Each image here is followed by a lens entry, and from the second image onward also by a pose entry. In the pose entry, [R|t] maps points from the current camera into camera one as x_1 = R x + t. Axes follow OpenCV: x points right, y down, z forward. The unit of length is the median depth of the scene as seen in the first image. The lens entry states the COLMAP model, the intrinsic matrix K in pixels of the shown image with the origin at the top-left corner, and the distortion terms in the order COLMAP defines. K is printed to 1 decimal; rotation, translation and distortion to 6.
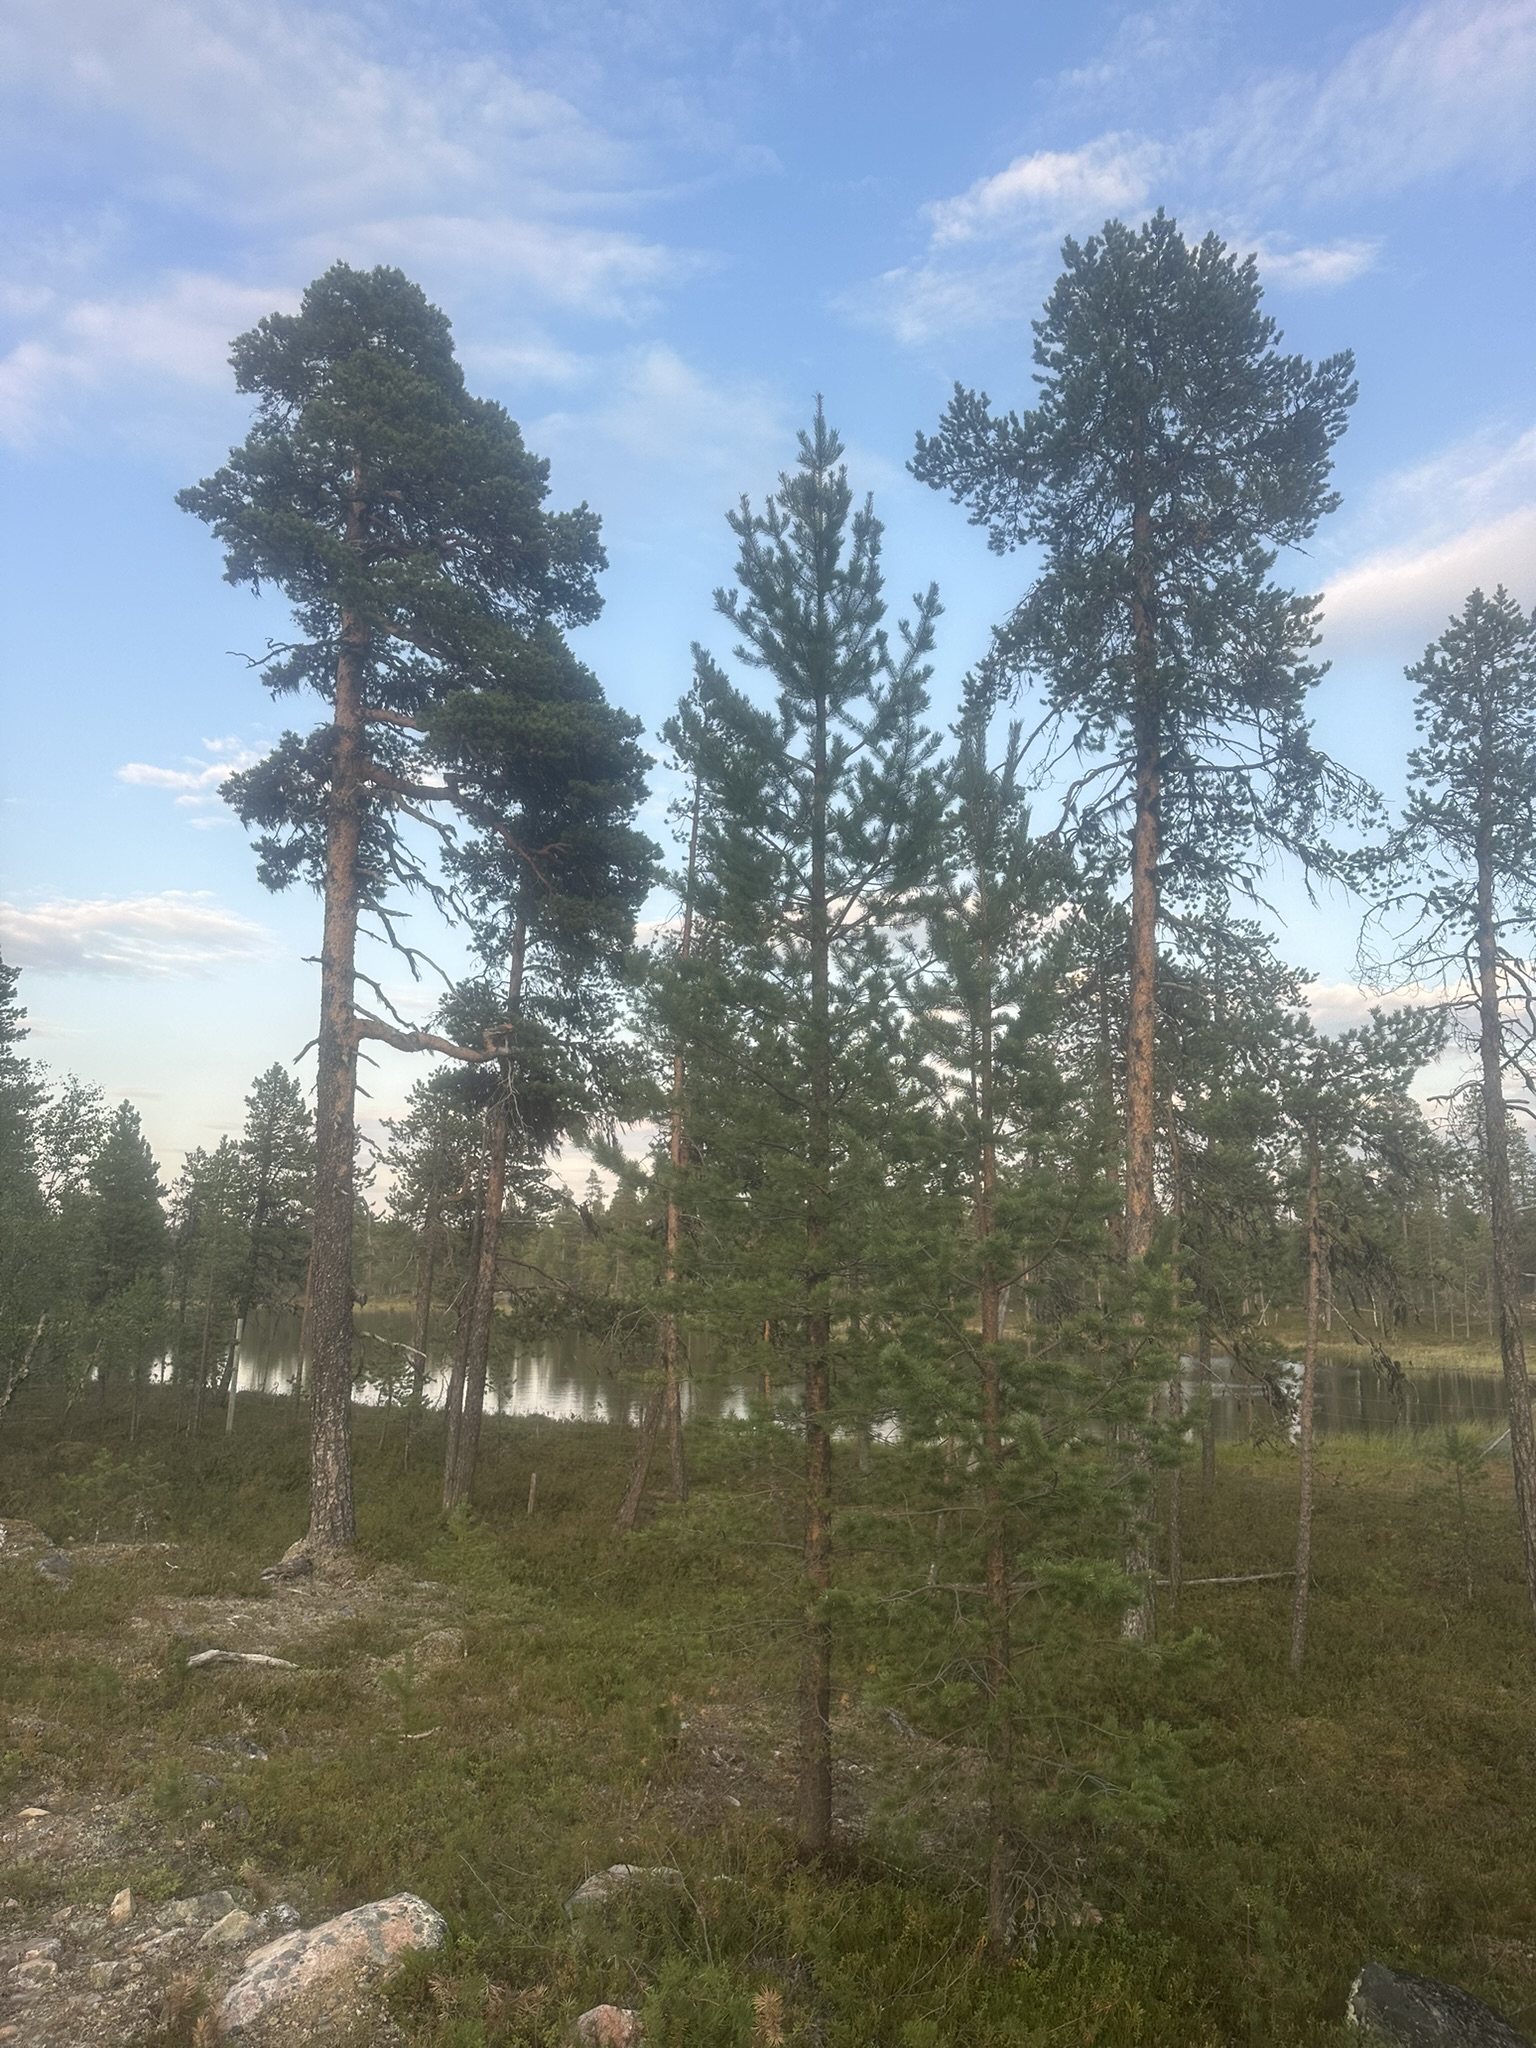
lens RADIAL K [[1355.7, 0, 796.2], [0, 1355.7, 1074.5], [0, 0, 1]] dist [0.106989, -0.160726]
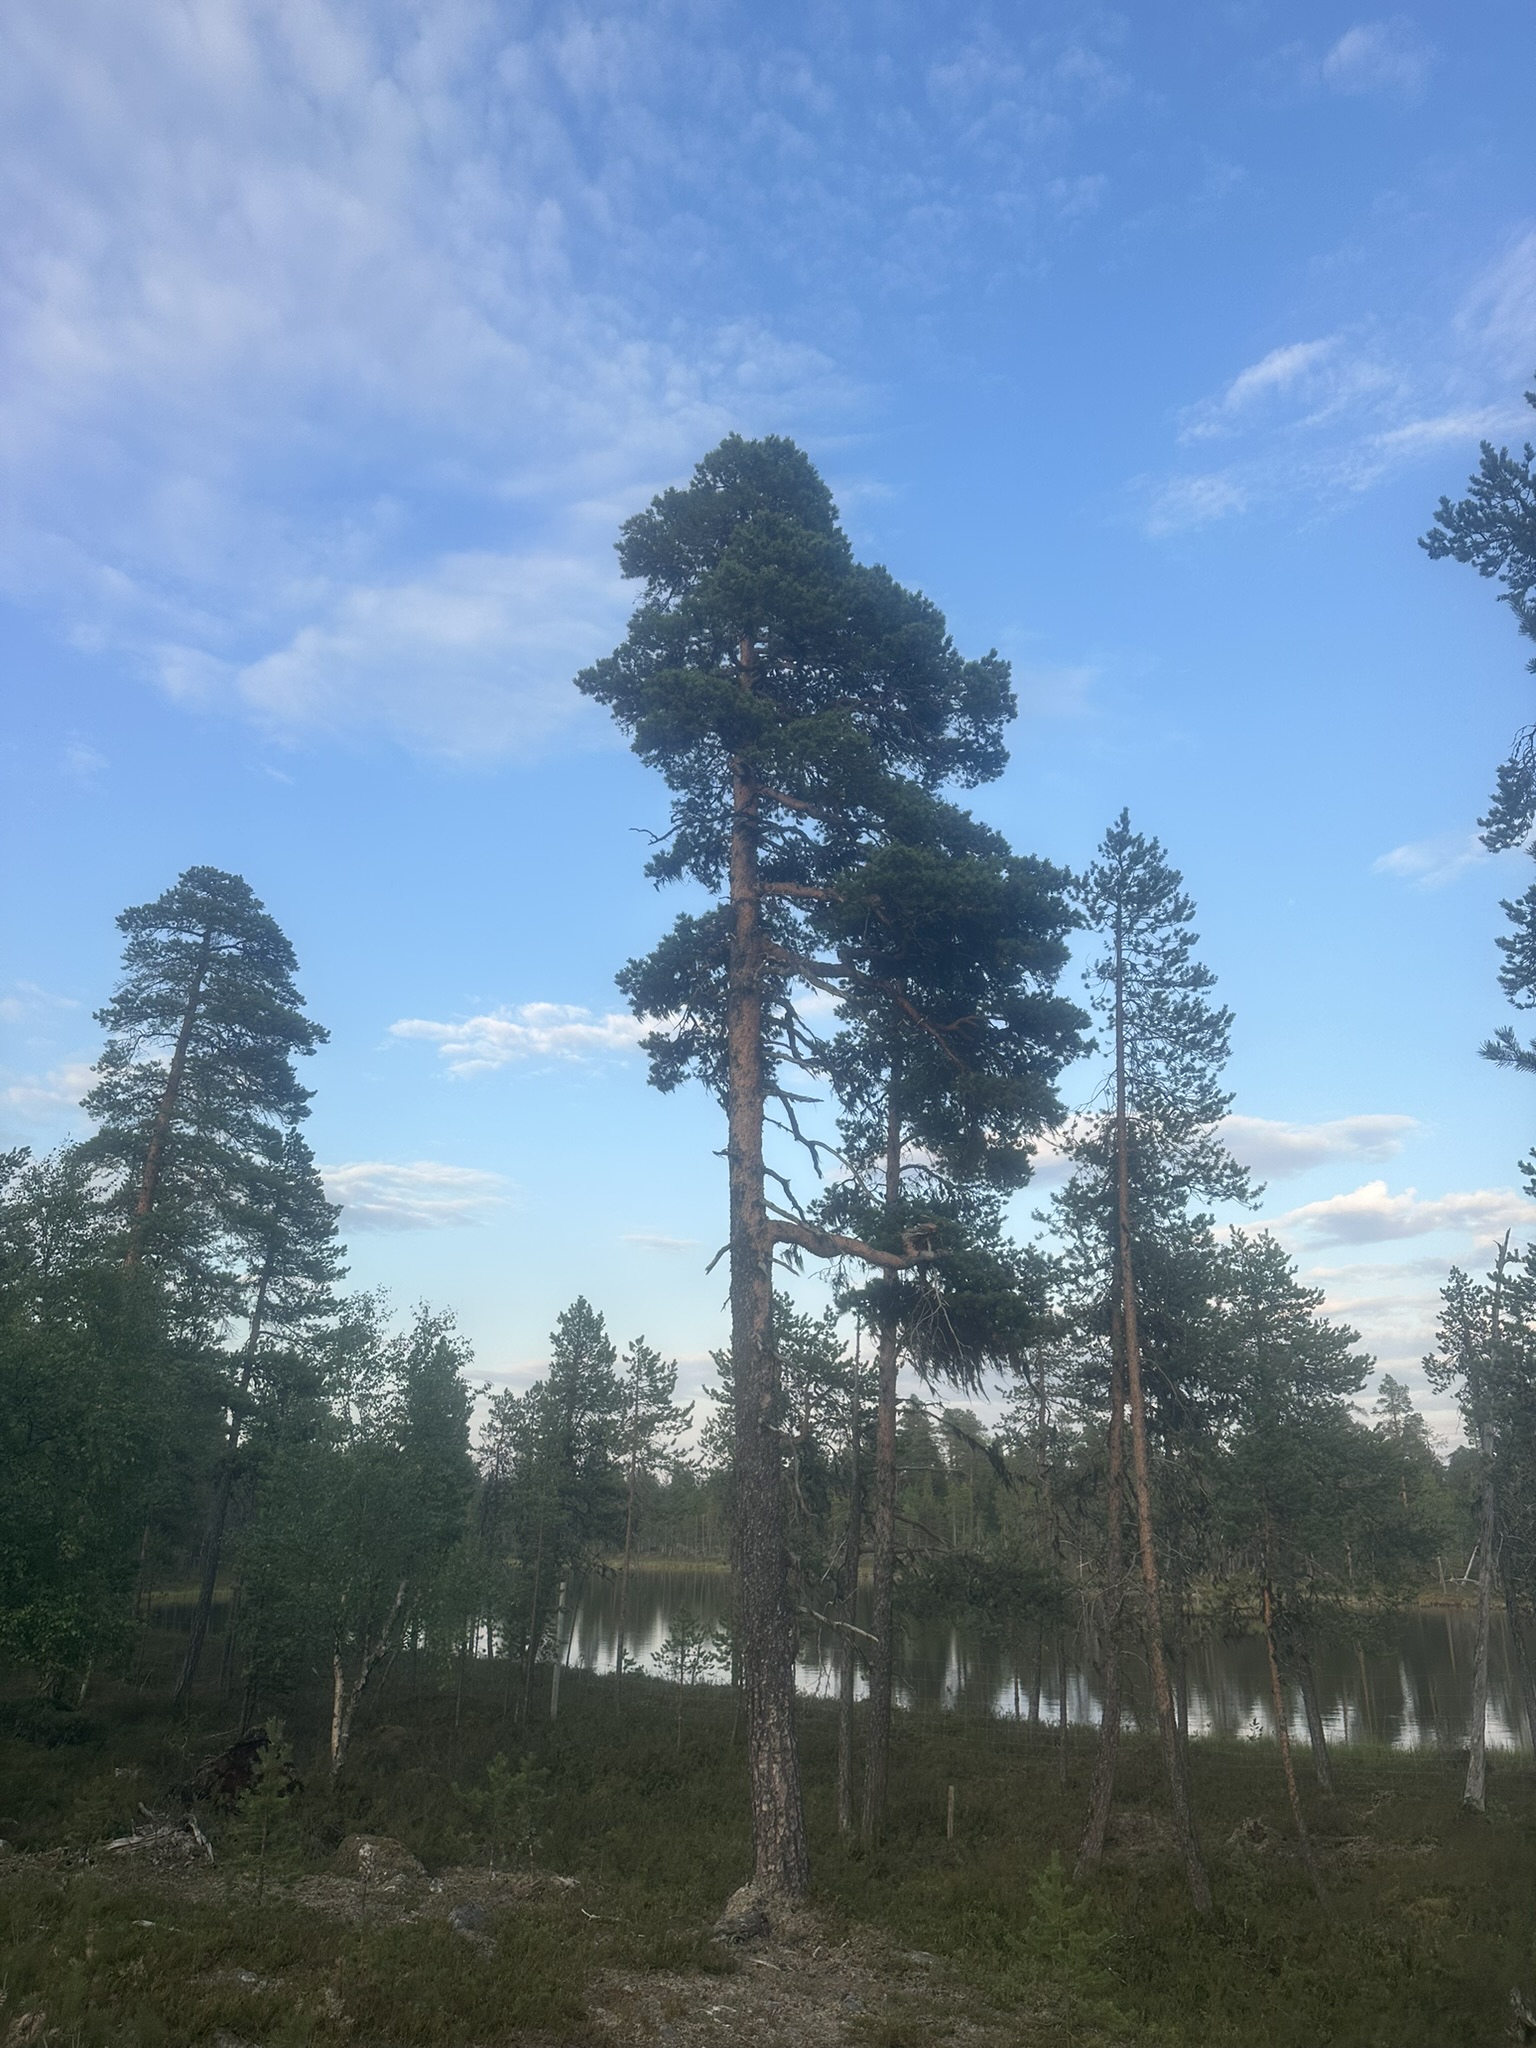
lens RADIAL K [[1355.7, 0, 796.2], [0, 1355.7, 1074.5], [0, 0, 1]] dist [0.106989, -0.160726]
pose [[0.988180, -0.052223, -0.144128, -0.162322], [0.026326, 0.984028, -0.176057, 0.019222], [0.151020, 0.170181, 0.973772, 0.134962]]
